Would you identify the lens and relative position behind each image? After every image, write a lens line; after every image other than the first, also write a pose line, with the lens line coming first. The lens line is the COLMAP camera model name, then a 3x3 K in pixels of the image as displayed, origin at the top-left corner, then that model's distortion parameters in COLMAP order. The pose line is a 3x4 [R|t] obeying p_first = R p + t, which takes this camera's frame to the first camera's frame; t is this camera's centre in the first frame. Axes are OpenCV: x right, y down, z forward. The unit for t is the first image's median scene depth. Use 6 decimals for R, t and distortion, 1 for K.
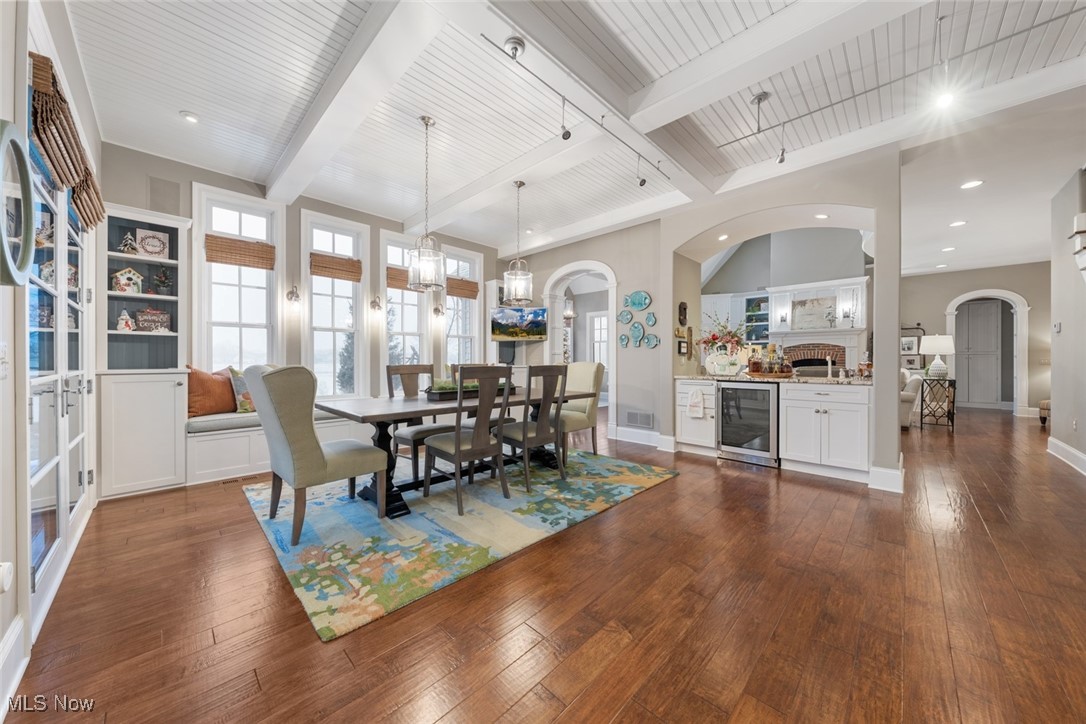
lens RADIAL K [[370.7, 0, 543.0], [0, 370.7, 362.0], [0, 0, 1]] dist [-0.000443, 0.000004]
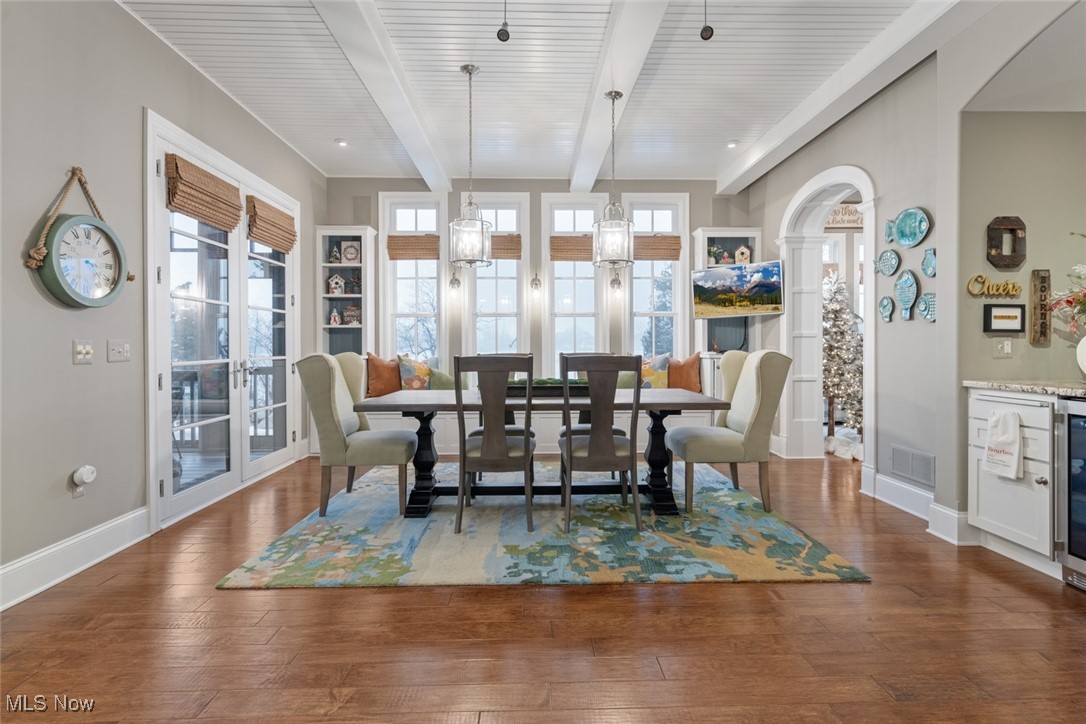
lens RADIAL K [[510.8, 0, 545.7], [0, 510.8, 349.1], [0, 0, 1]] dist [0.002681, -0.000110]
pose [[0.720937, 0.000537, -0.693000, 0.559174], [0.000342, 0.999999, 0.001130, -0.003826], [0.693000, -0.001051, 0.720937, 0.235703]]
